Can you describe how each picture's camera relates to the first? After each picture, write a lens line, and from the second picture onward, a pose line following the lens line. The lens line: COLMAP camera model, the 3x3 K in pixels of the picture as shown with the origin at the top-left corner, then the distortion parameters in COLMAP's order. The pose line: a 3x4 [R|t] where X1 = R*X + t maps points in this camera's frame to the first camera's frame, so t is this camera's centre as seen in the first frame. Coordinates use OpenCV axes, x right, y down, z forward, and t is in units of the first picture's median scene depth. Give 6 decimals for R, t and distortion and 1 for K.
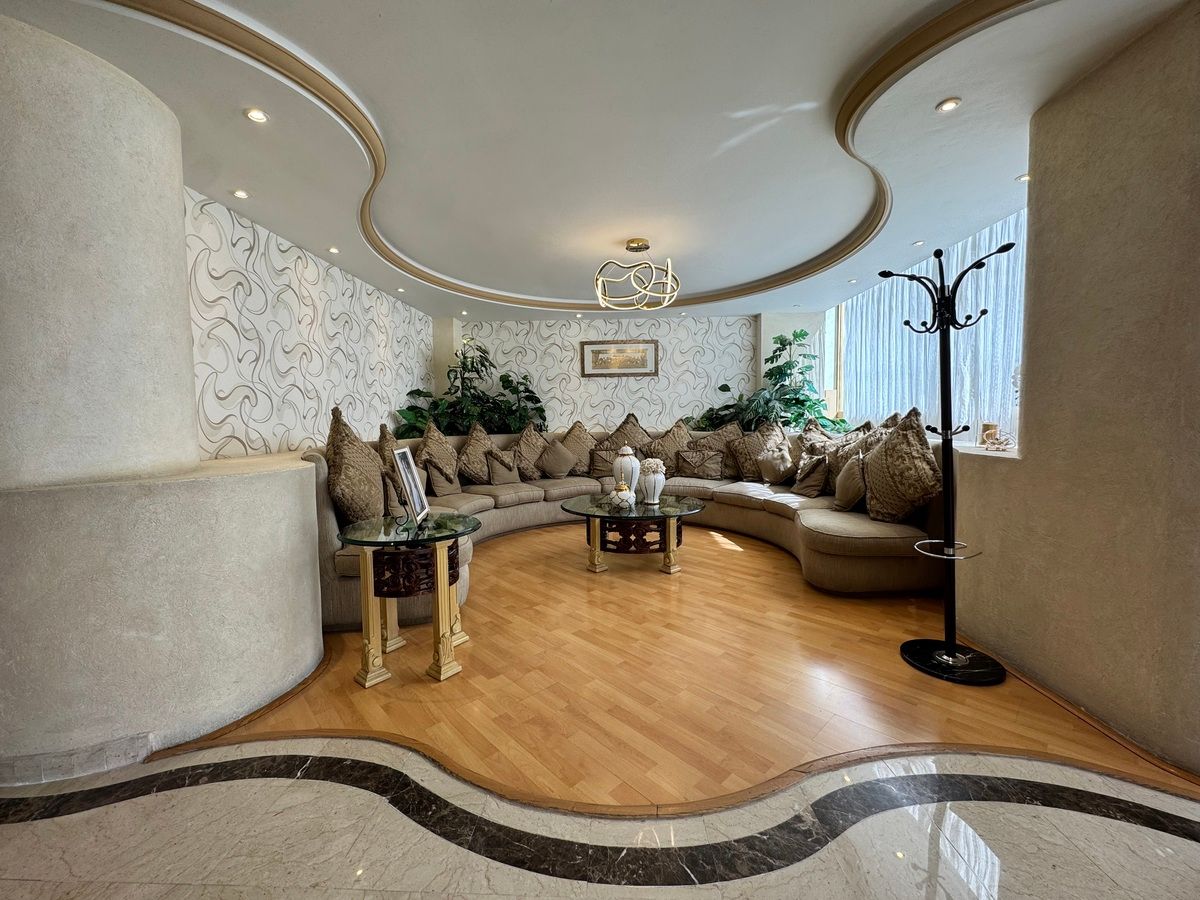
lens RADIAL K [[478.7, 0, 592.9], [0, 478.7, 451.5], [0, 0, 1]] dist [-0.002655, 0.000375]
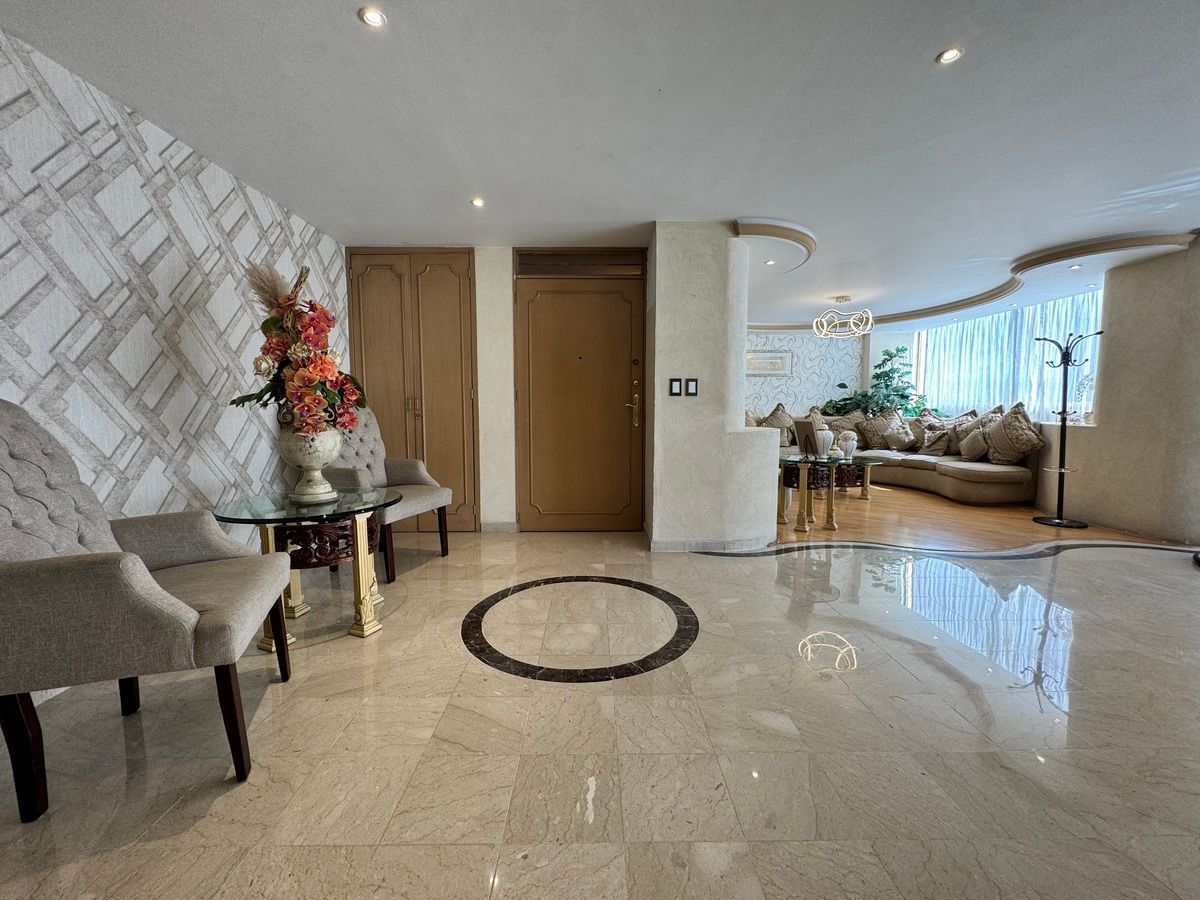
lens RADIAL K [[478.7, 0, 599.8], [0, 478.7, 444.7], [0, 0, 1]] dist [-0.002655, 0.000375]
pose [[0.998230, 0.006494, 0.059114, -0.611819], [-0.007011, 0.999939, 0.008529, 0.039585], [-0.059055, -0.008928, 0.998215, -0.425900]]
